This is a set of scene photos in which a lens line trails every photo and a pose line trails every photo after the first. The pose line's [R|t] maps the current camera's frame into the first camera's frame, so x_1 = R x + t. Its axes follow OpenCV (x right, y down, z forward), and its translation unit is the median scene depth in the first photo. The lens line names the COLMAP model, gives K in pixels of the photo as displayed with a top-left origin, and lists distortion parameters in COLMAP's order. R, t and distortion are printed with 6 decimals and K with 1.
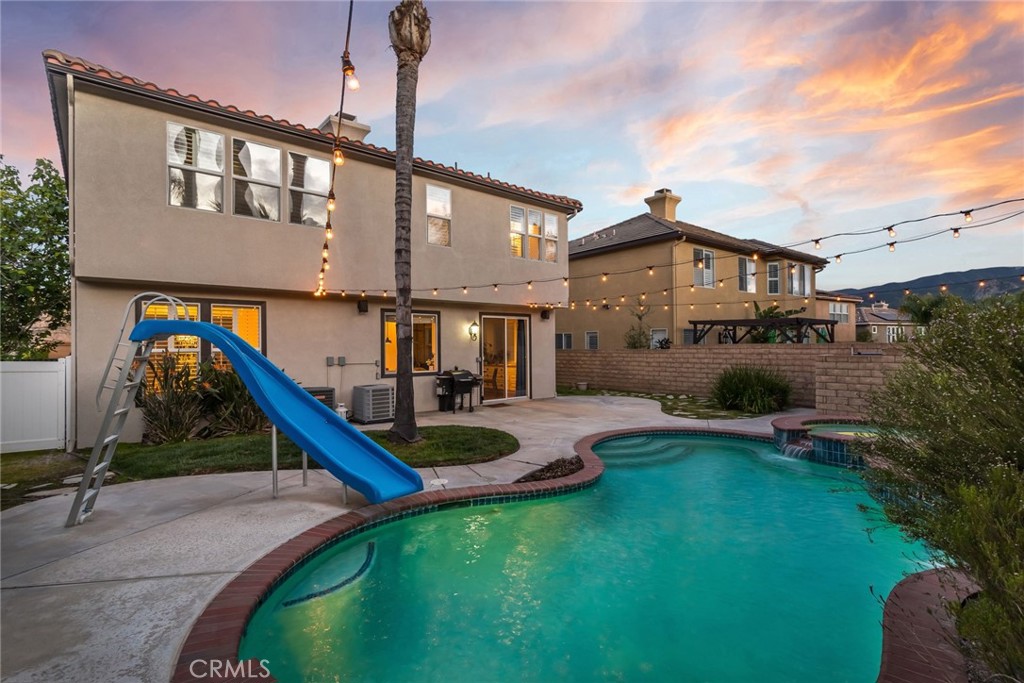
lens RADIAL K [[504.9, 0, 506.3], [0, 504.9, 343.4], [0, 0, 1]] dist [0.003218, 0.000366]
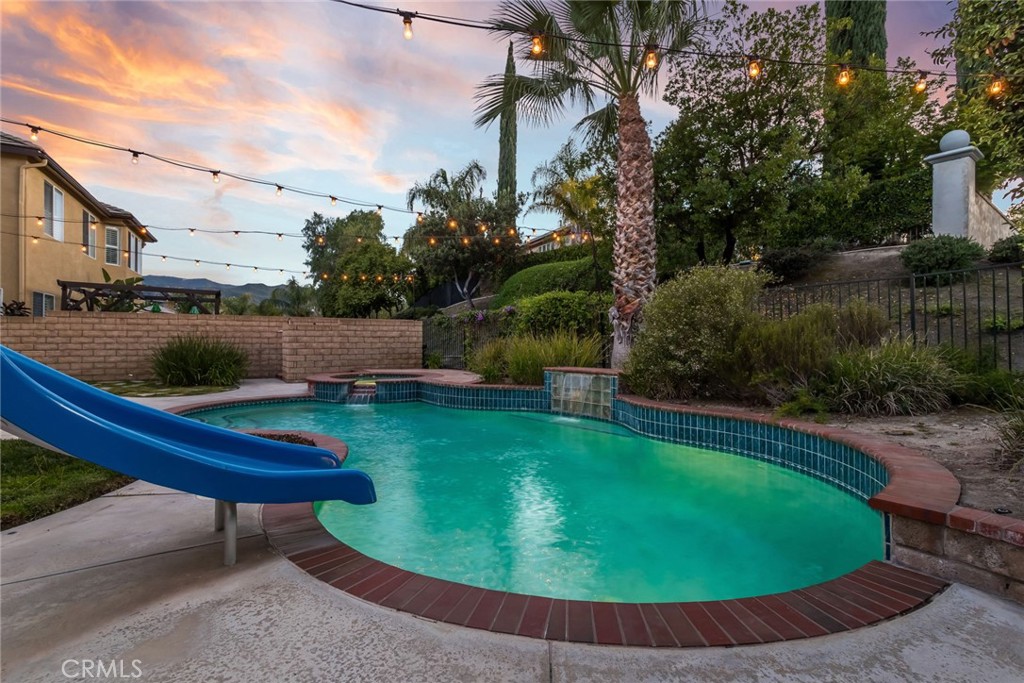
lens RADIAL K [[504.9, 0, 506.3], [0, 504.9, 343.4], [0, 0, 1]] dist [0.003218, 0.000366]
pose [[0.119371, 0.012069, 0.992776, -0.354649], [-0.001505, 0.999927, -0.011975, 0.067017], [-0.992849, -0.000065, 0.119381, 0.354172]]
